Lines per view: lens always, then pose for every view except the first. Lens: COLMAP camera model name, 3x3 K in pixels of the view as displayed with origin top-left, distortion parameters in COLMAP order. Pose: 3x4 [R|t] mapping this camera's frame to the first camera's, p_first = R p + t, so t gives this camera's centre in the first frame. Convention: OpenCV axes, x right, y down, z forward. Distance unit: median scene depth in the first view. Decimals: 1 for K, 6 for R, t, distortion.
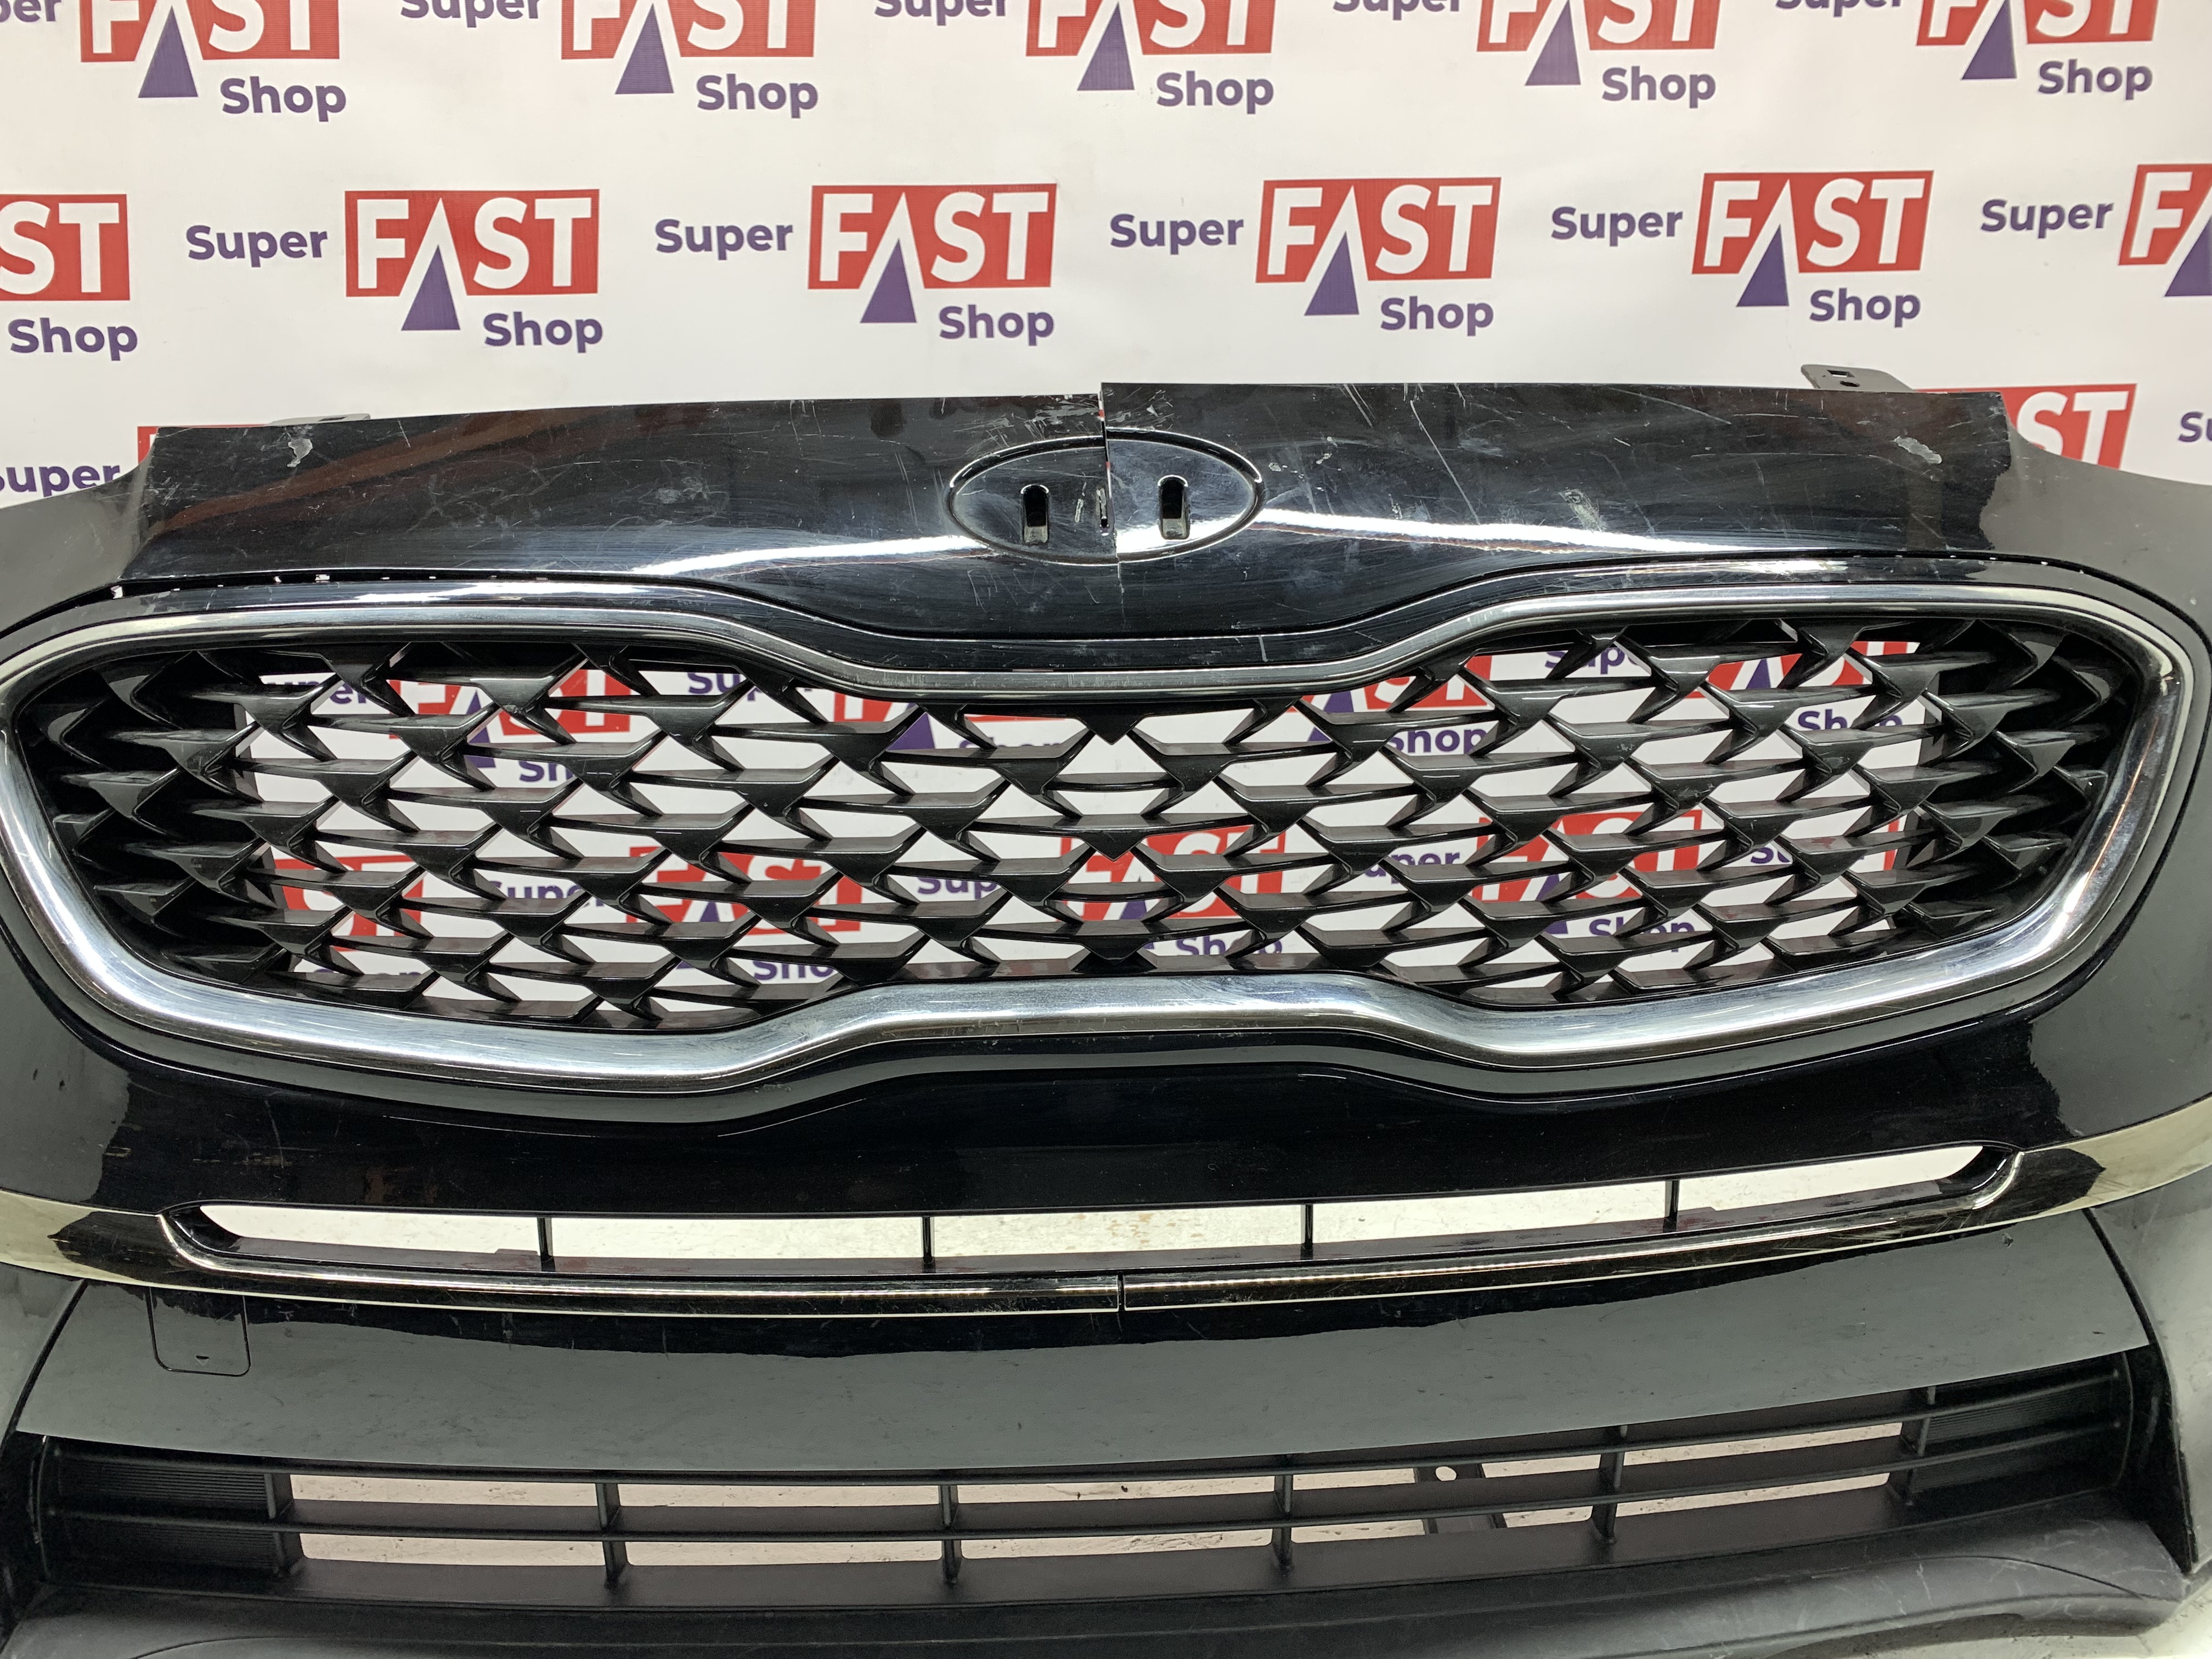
lens RADIAL K [[1671.0, 0, 1107.1], [0, 1671.0, 827.5], [0, 0, 1]] dist [-0.008482, 0.009007]
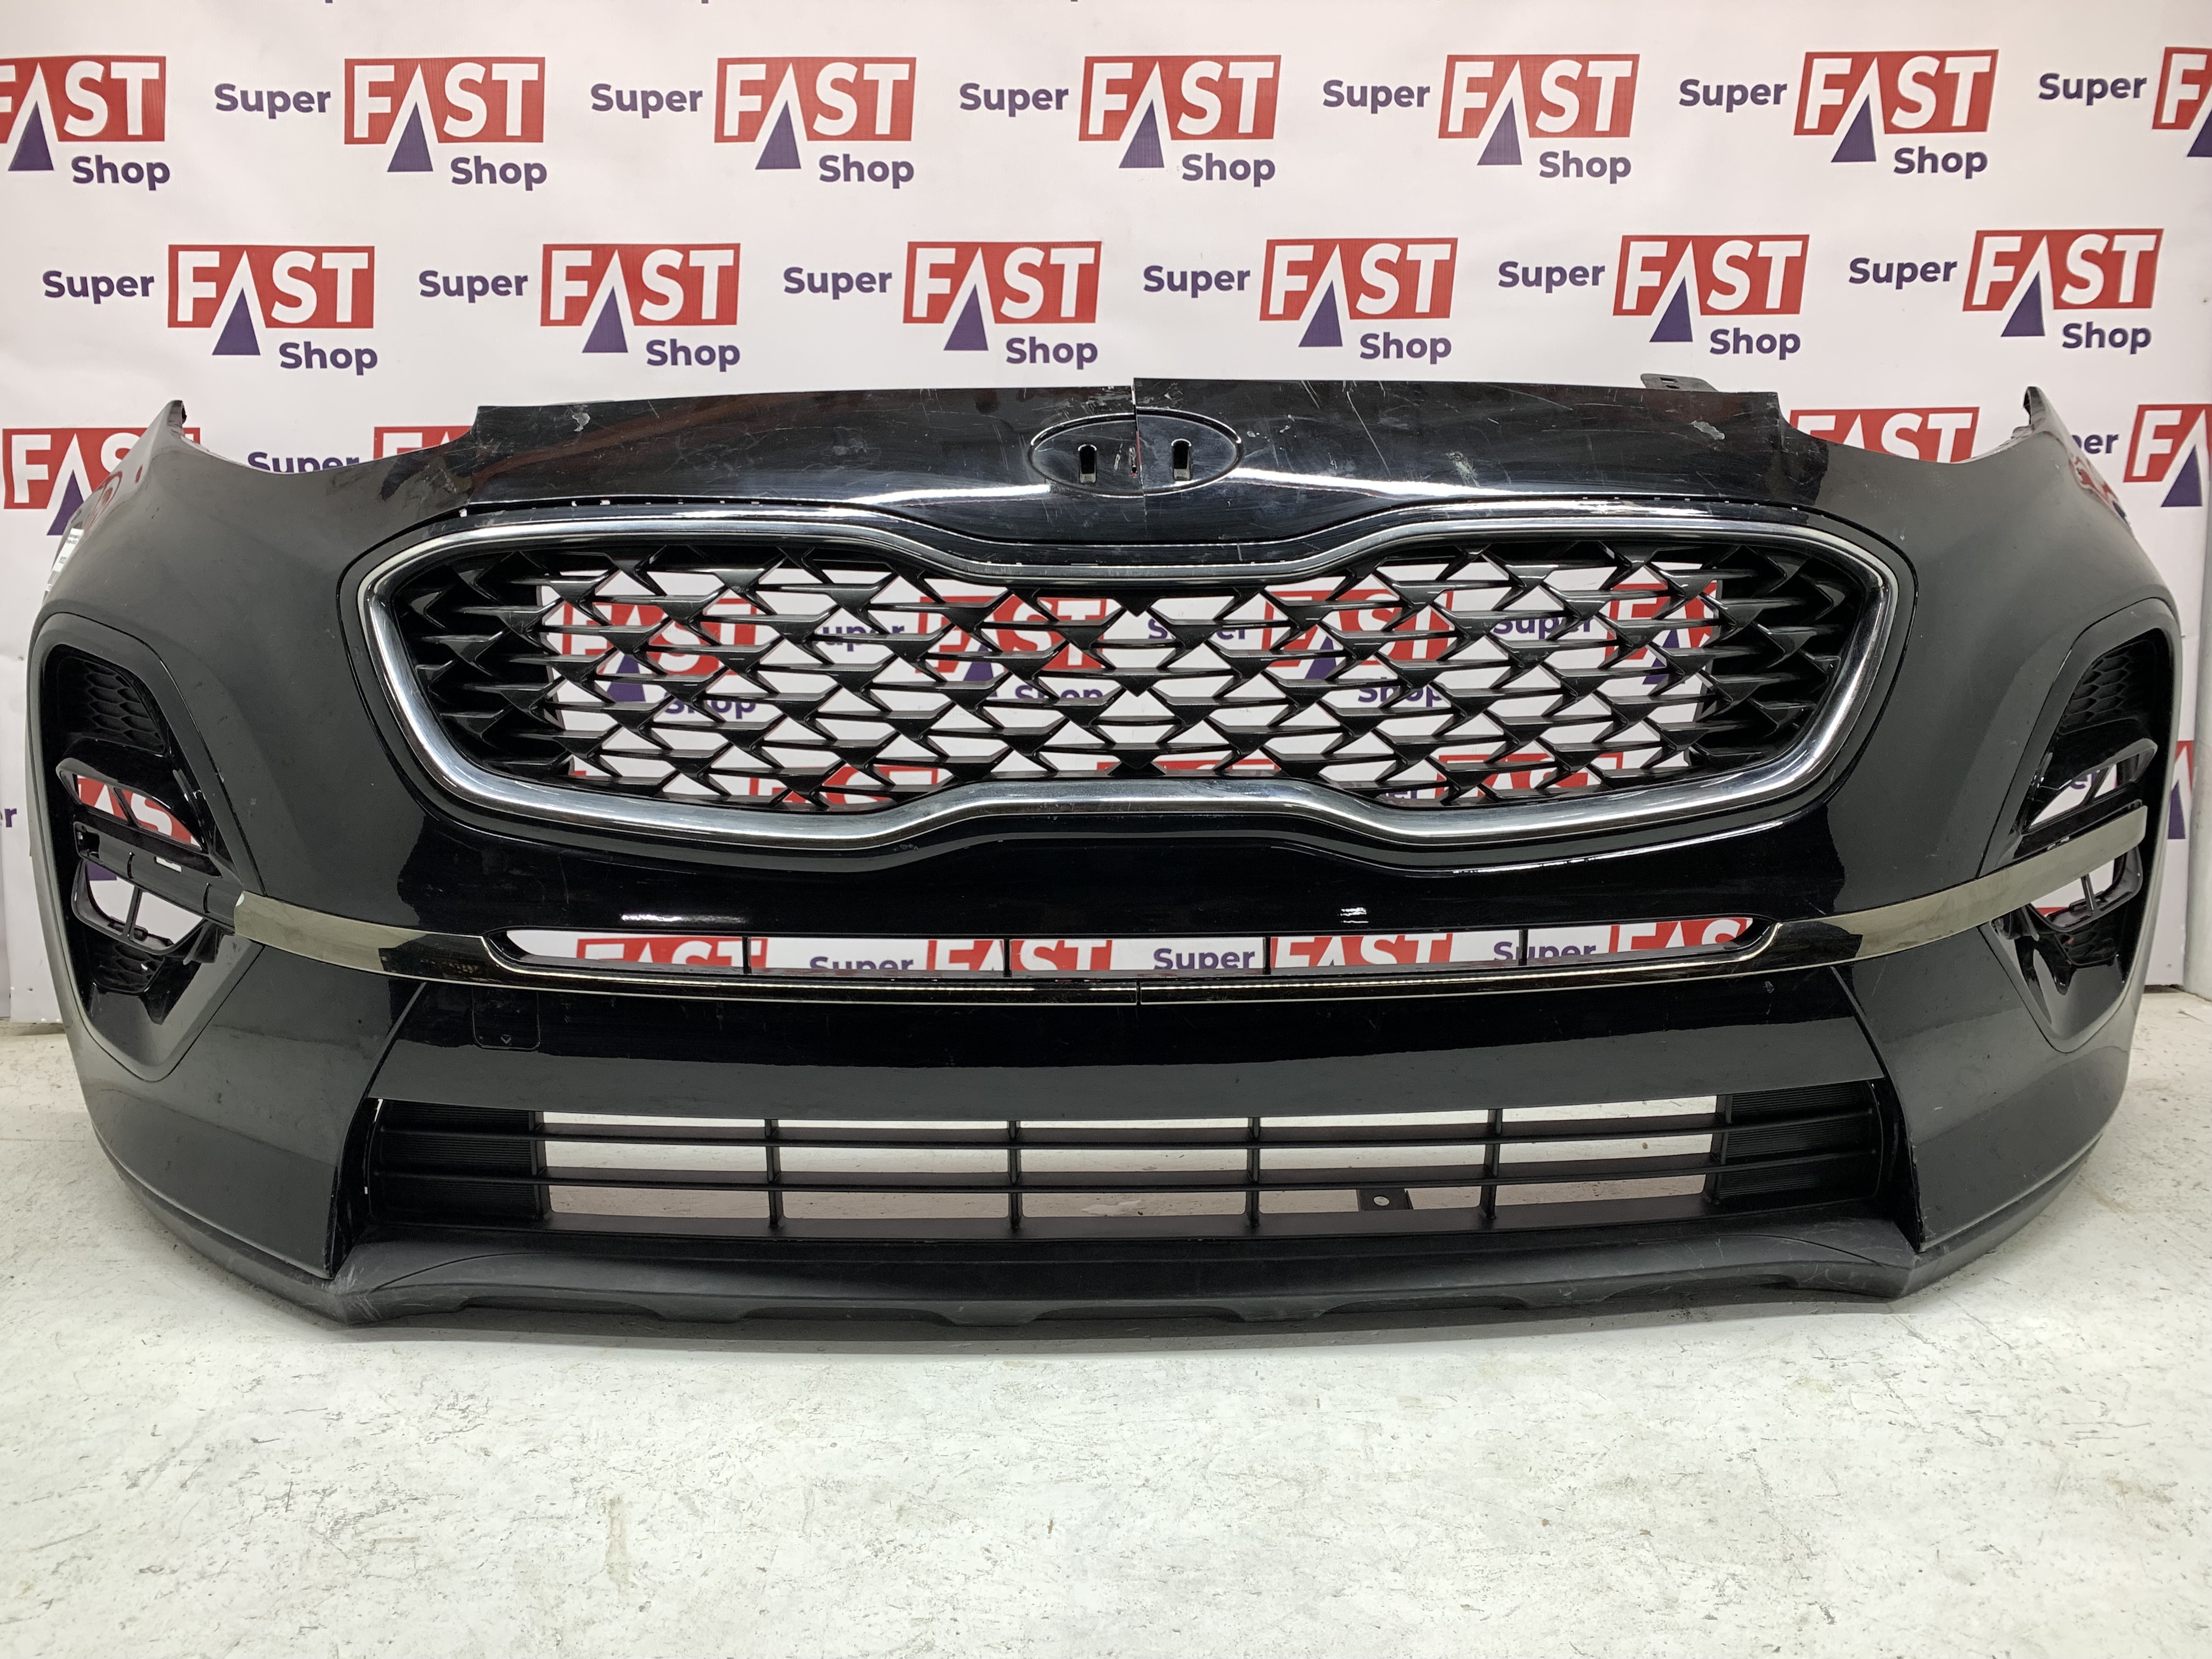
lens RADIAL K [[1671.0, 0, 1093.9], [0, 1671.0, 816.5], [0, 0, 1]] dist [-0.008482, 0.009007]
pose [[0.999570, 0.013776, -0.025868, 0.003178], [-0.014668, 0.999293, -0.034607, 0.110455], [0.025373, 0.034972, 0.999066, -0.293187]]
